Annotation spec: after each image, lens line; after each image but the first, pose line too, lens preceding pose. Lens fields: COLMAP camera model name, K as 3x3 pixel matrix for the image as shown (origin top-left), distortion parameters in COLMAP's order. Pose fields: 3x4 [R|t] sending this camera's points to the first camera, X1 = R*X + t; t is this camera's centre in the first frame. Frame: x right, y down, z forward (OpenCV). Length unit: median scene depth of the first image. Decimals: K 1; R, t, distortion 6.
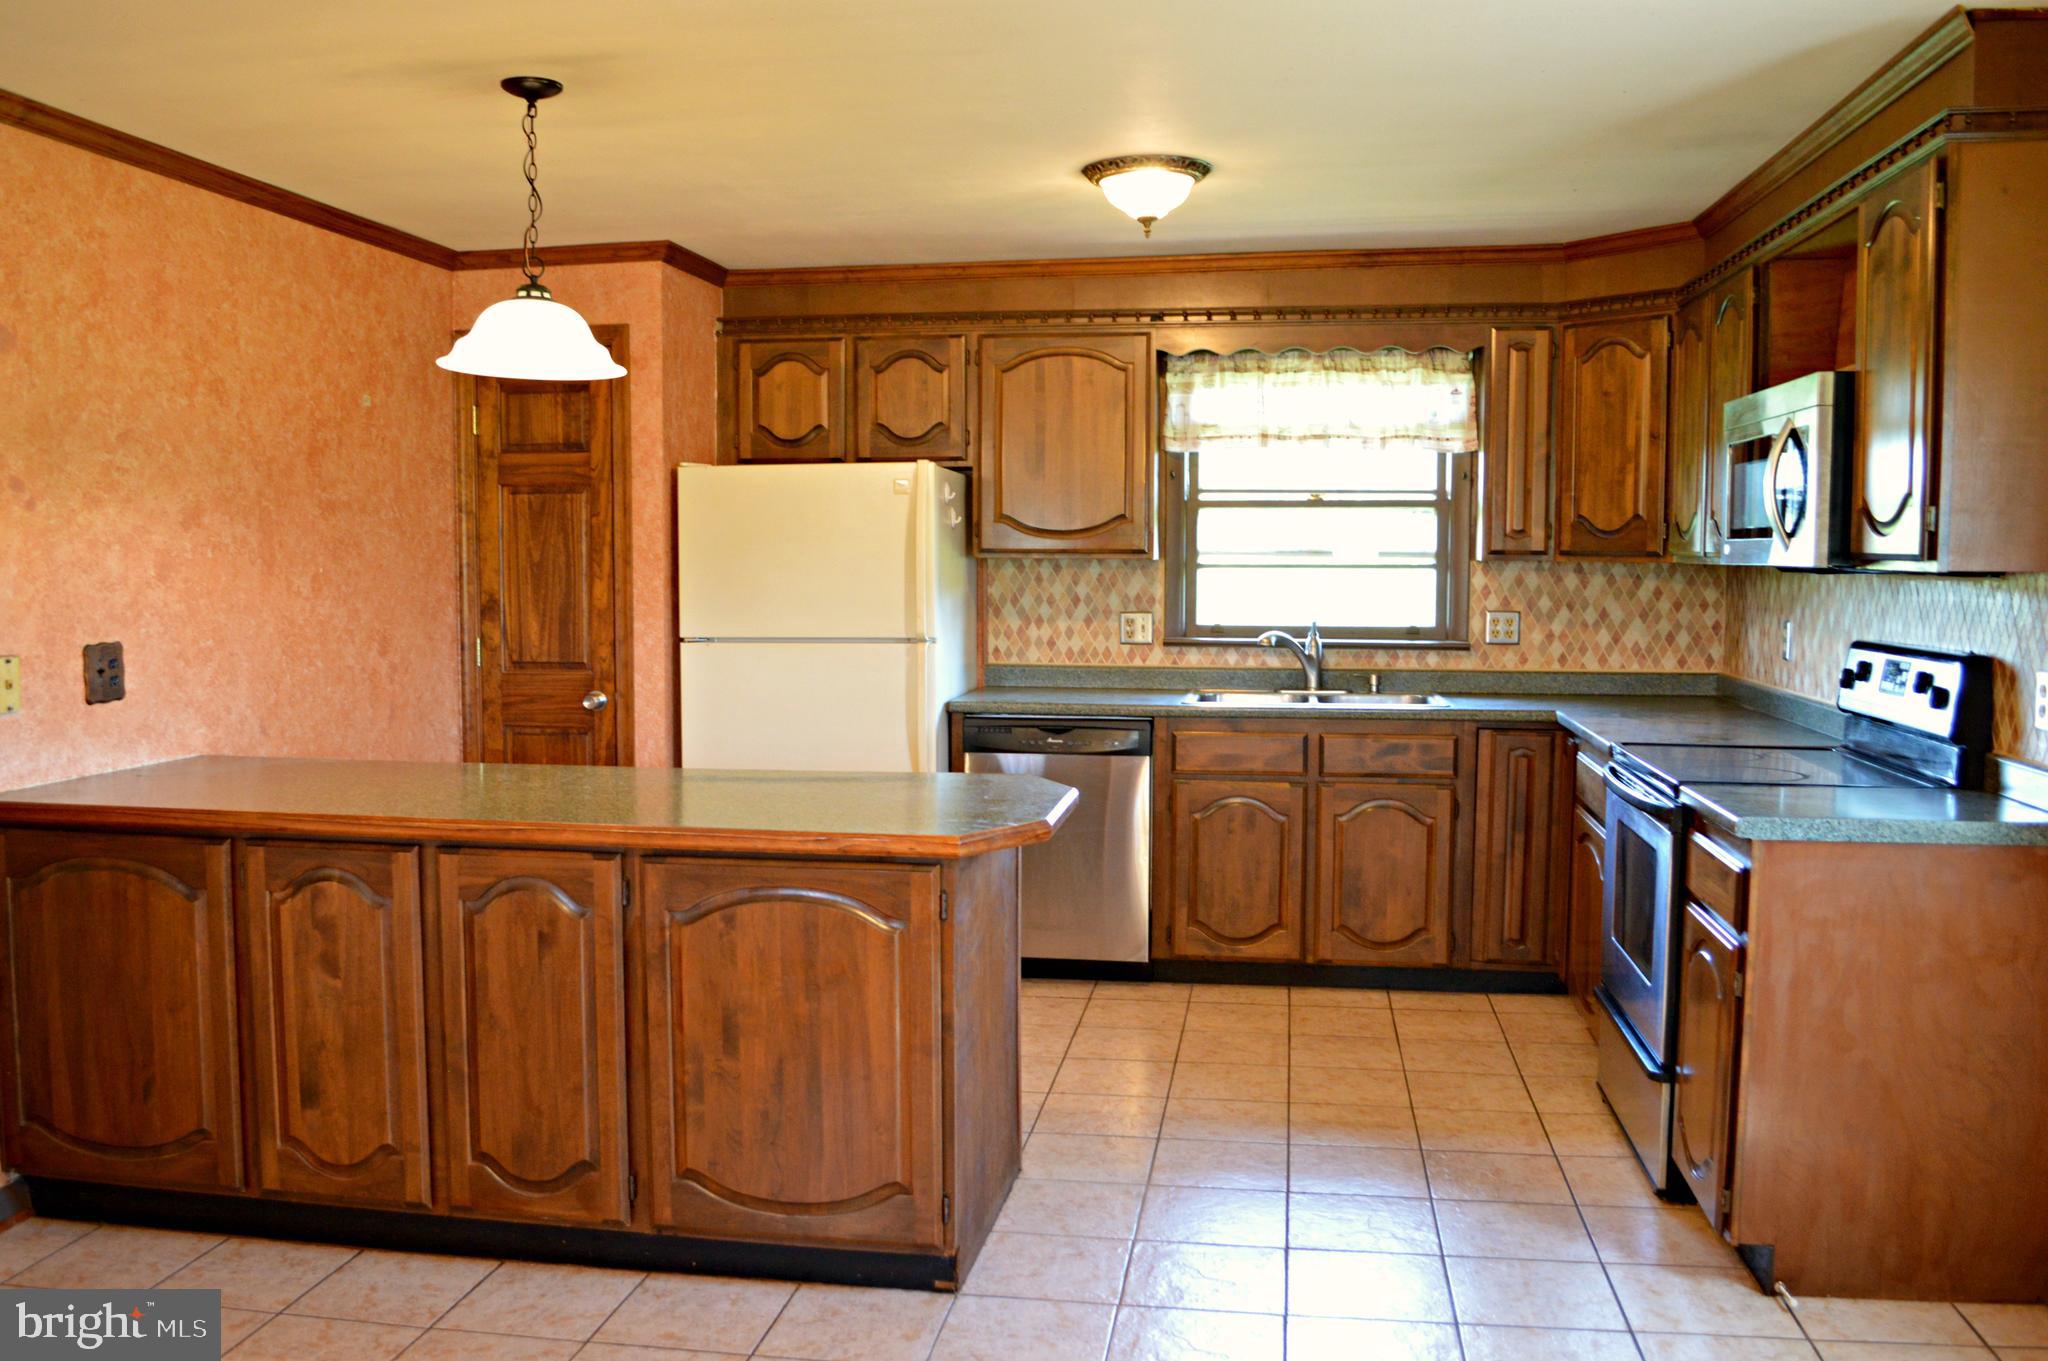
lens RADIAL K [[1687.1, 0, 1024.0], [0, 1687.1, 680.5], [0, 0, 1]] dist [-0.078100, 0.007060]
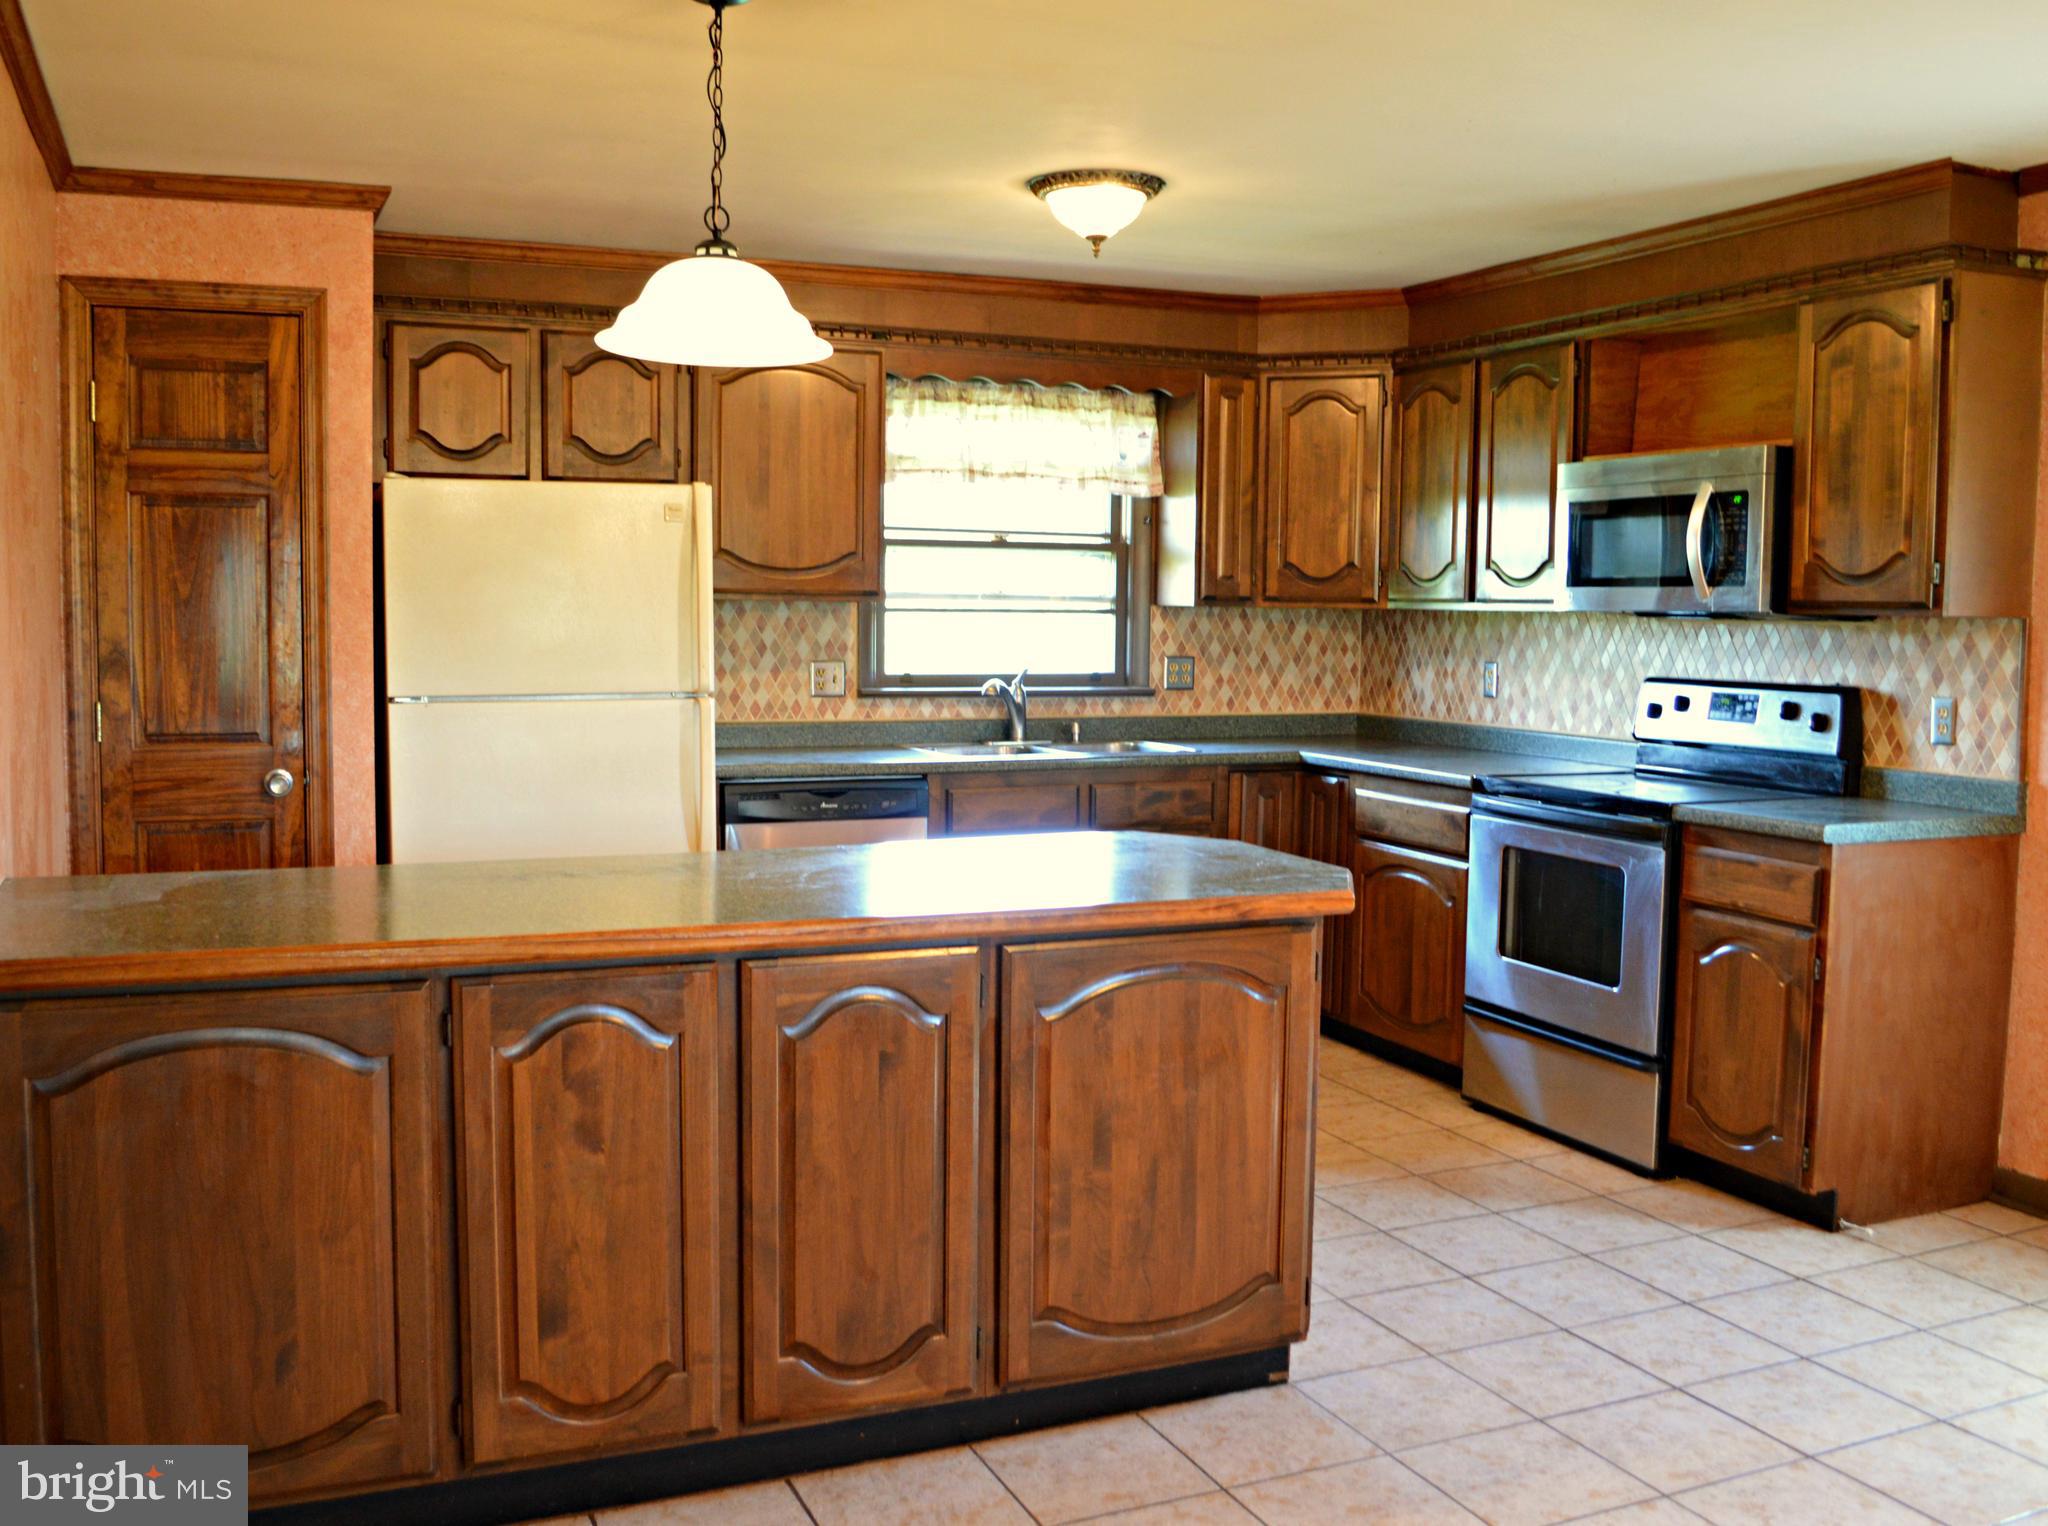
lens RADIAL K [[1838.0, 0, 1024.0], [0, 1838.0, 763.0], [0, 0, 1]] dist [-0.073927, -0.002647]
pose [[0.844975, -0.036991, 0.533525, -0.406487], [0.031166, 0.999316, 0.019927, -0.002548], [-0.533897, -0.000210, 0.845550, 0.126873]]
